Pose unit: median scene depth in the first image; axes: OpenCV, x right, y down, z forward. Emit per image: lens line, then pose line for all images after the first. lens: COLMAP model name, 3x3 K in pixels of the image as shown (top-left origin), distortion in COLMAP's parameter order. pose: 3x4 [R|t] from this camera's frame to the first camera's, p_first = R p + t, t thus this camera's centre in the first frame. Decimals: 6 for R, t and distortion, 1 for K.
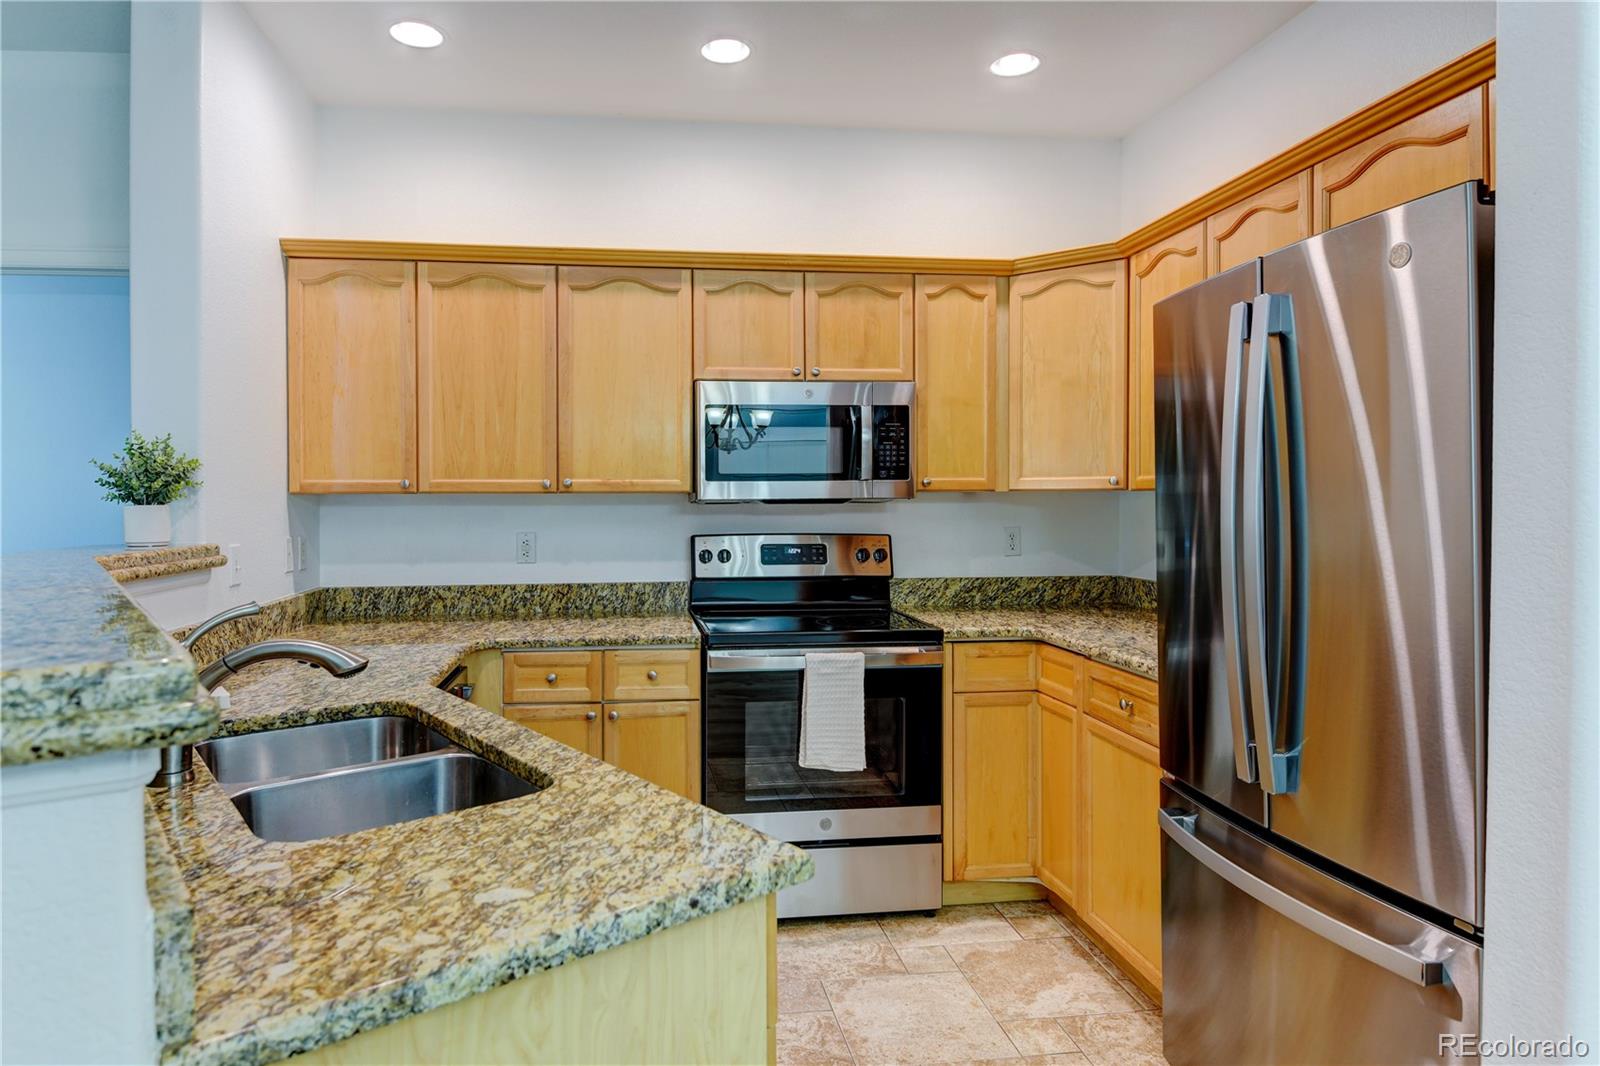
lens RADIAL K [[930.7, 0, 736.4], [0, 930.7, 506.3], [0, 0, 1]] dist [0.012202, -0.003156]
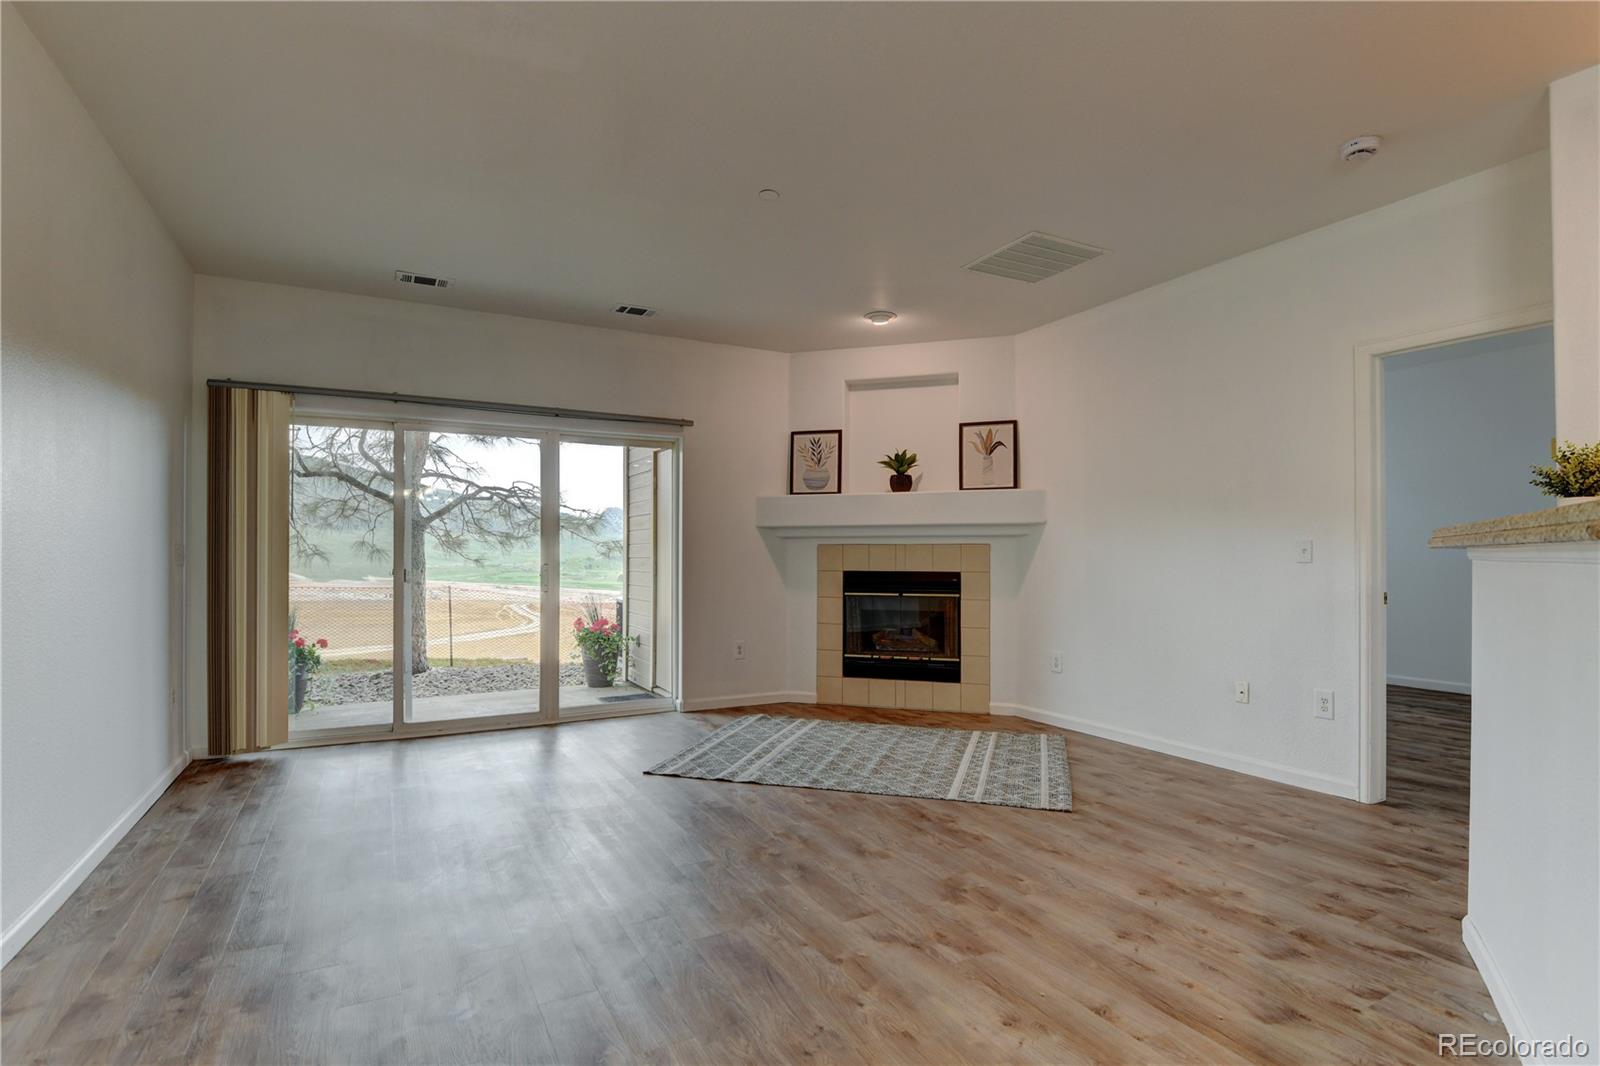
lens RADIAL K [[778.6, 0, 803.8], [0, 778.6, 547.2], [0, 0, 1]] dist [0.013168, -0.027418]
pose [[0.363838, -0.003276, -0.931456, -0.026877], [-0.009138, 0.999933, -0.007087, 0.064833], [0.931417, 0.011090, 0.363784, -0.291563]]
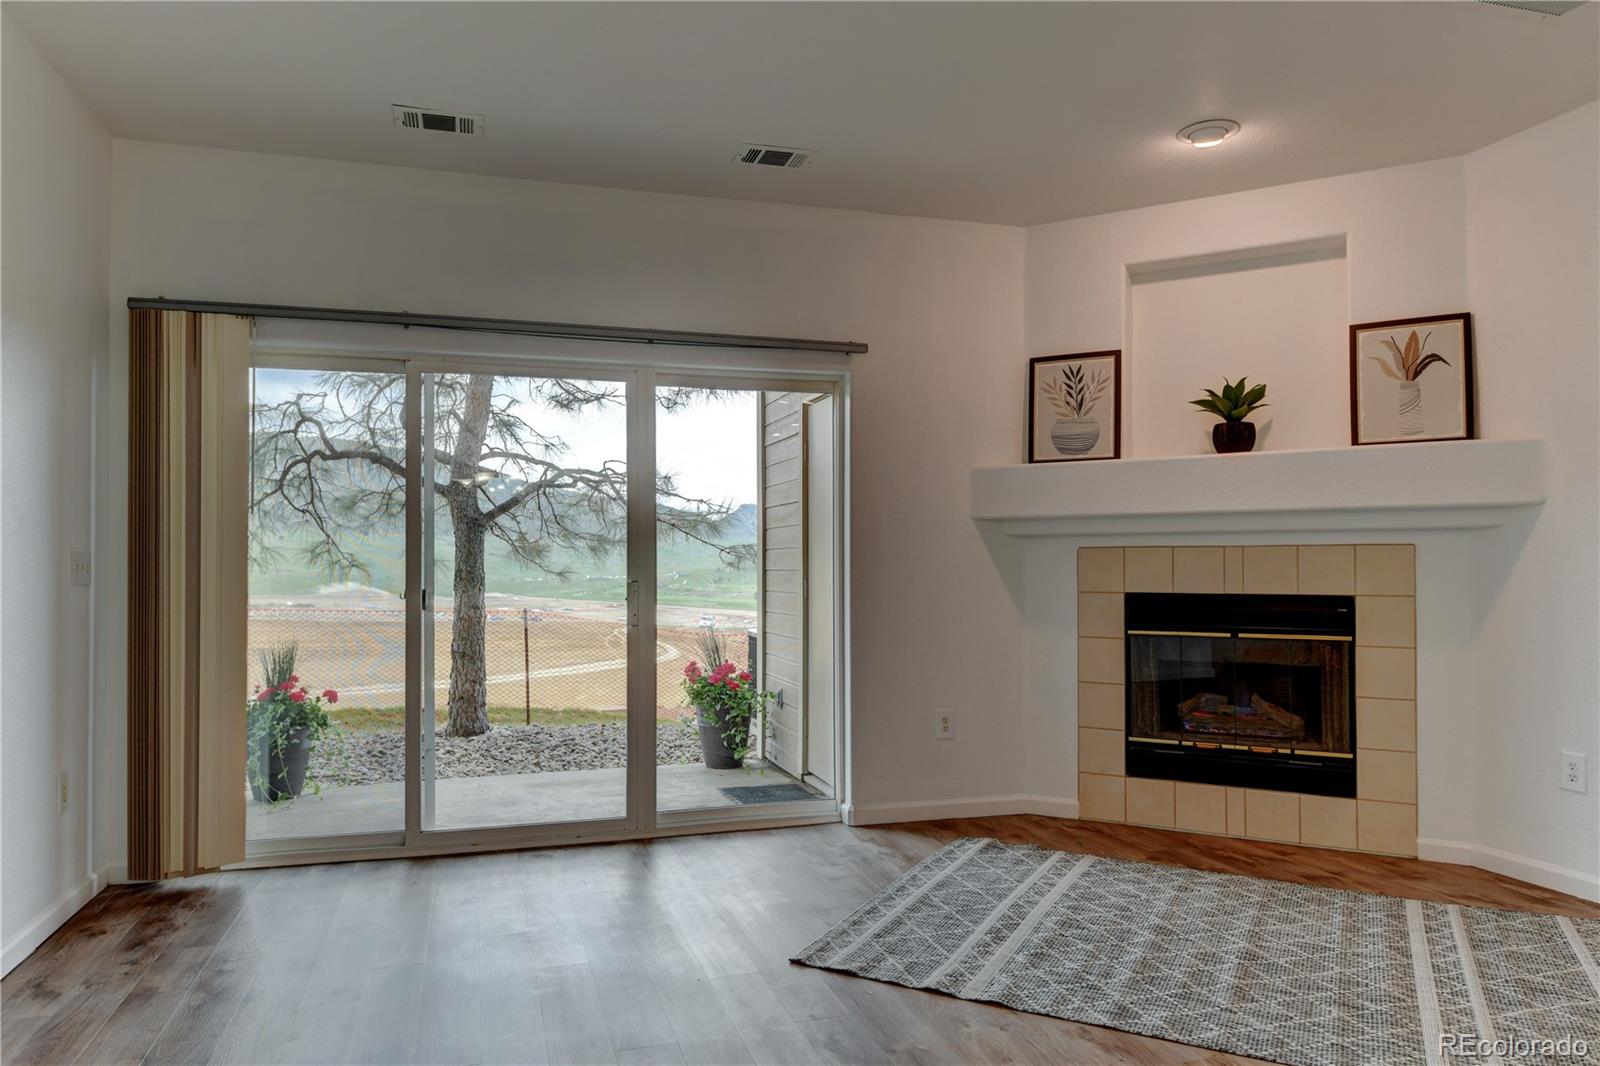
lens RADIAL K [[1033.7, 0, 779.6], [0, 1033.7, 546.6], [0, 0, 1]] dist [0.032245, -0.035039]
pose [[0.161466, -0.011893, -0.986807, -0.409137], [-0.005451, 0.999901, -0.012943, 0.064799], [0.986863, 0.007469, 0.161385, -0.227279]]
